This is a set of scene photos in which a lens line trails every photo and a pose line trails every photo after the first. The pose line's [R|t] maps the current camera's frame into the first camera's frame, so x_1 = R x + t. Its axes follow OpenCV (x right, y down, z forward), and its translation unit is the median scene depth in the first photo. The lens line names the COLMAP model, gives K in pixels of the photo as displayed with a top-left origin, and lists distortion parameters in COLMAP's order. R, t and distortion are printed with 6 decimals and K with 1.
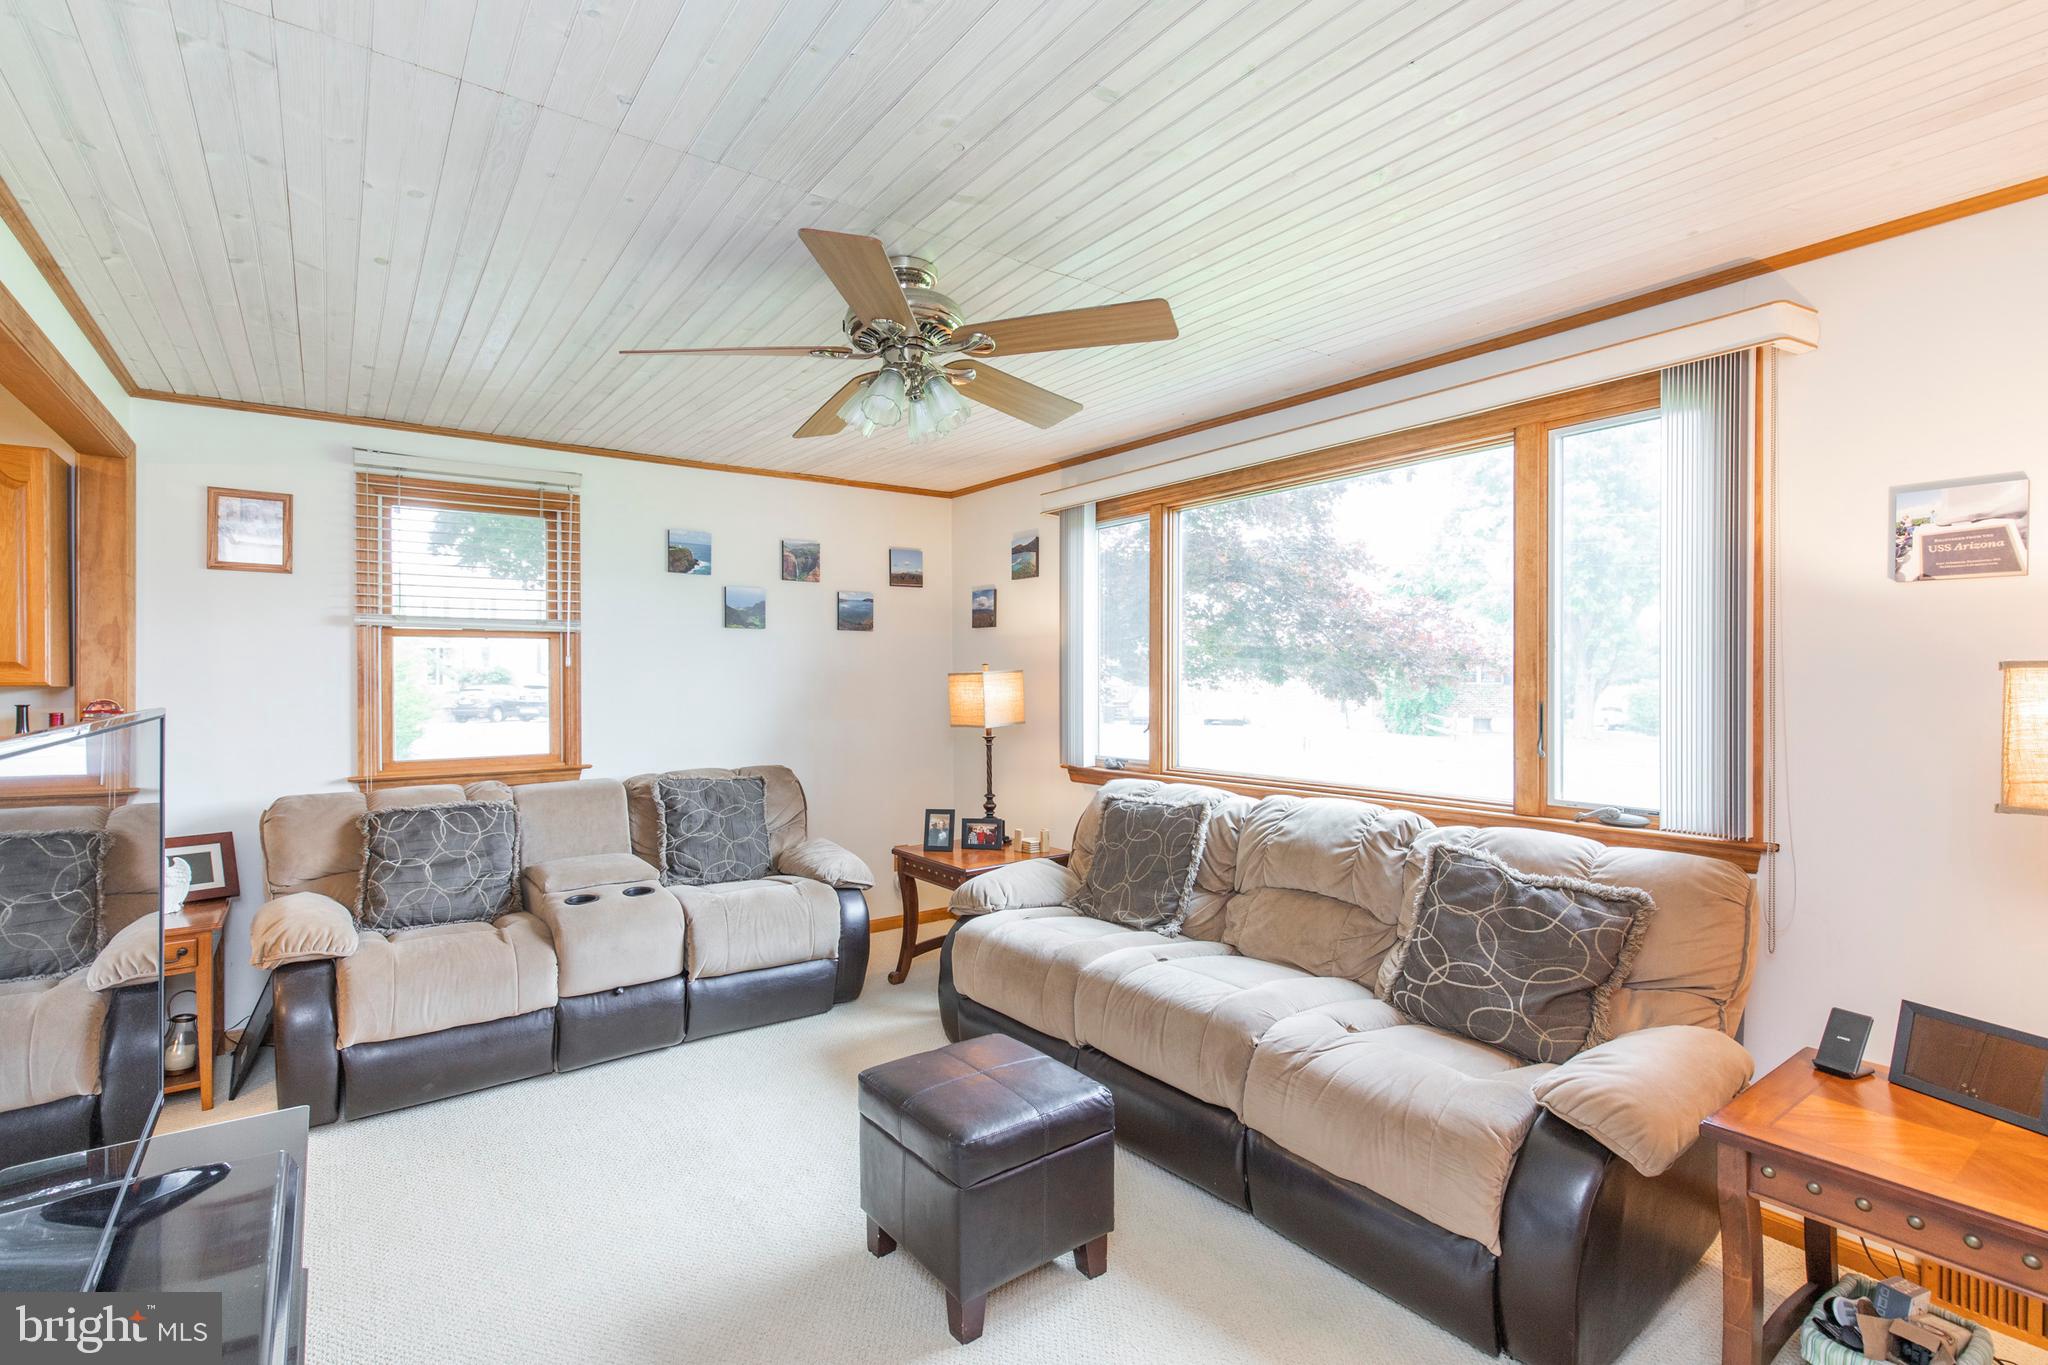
lens RADIAL K [[936.6, 0, 1011.7], [0, 936.6, 680.9], [0, 0, 1]] dist [0.011934, -0.001873]
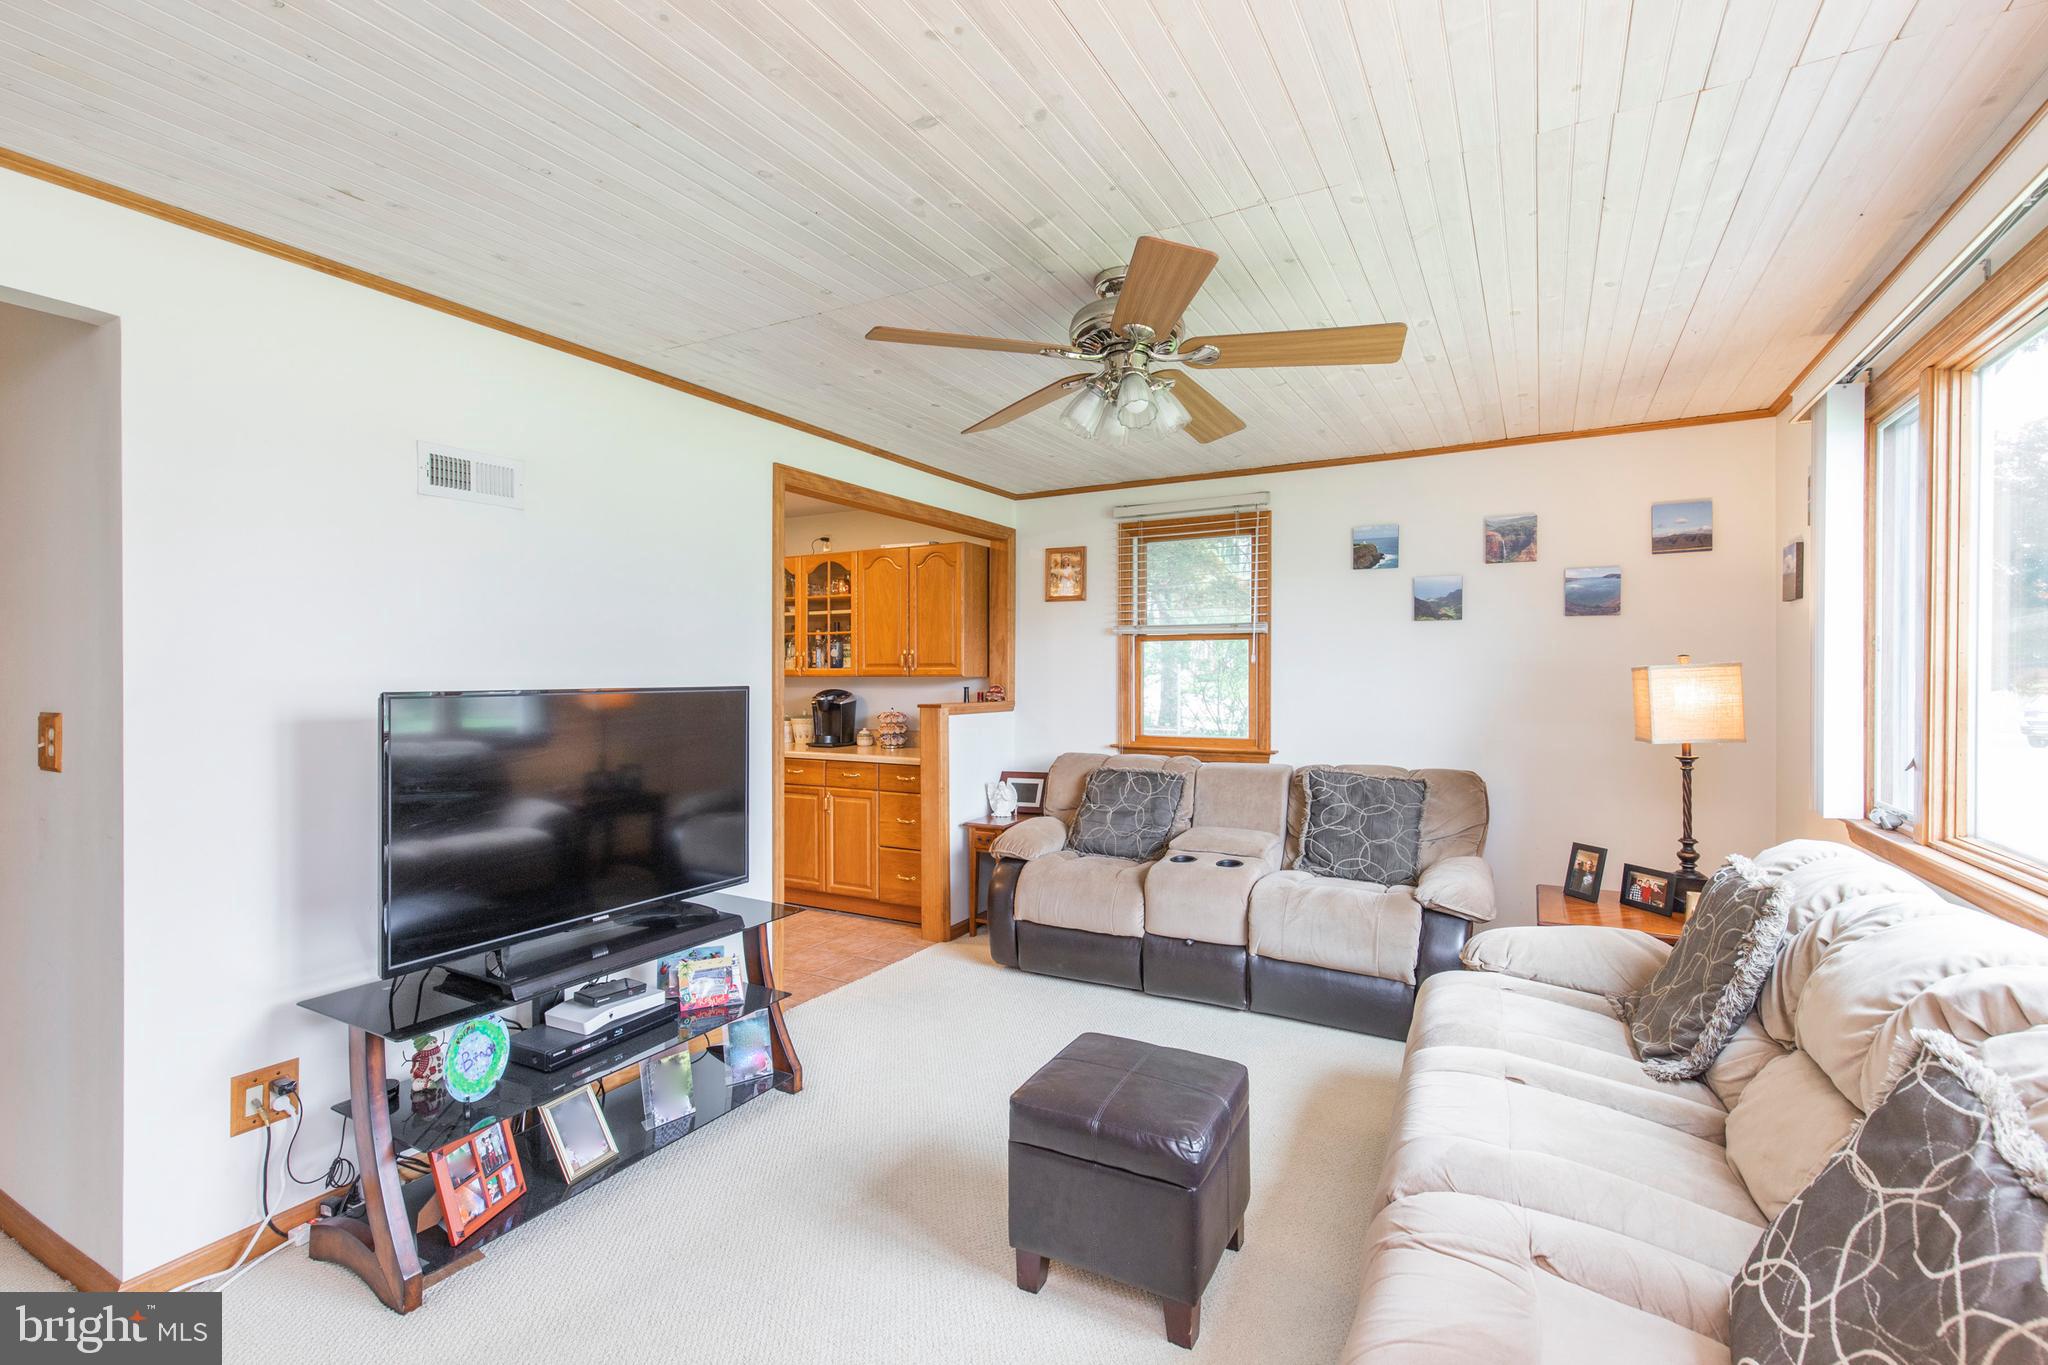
lens RADIAL K [[936.6, 0, 1011.7], [0, 936.6, 680.9], [0, 0, 1]] dist [0.011934, -0.001873]
pose [[0.417838, 0.009296, -0.908474, 0.440148], [-0.007781, 0.999948, 0.006654, 0.001025], [0.908488, 0.004288, 0.417889, 0.257684]]
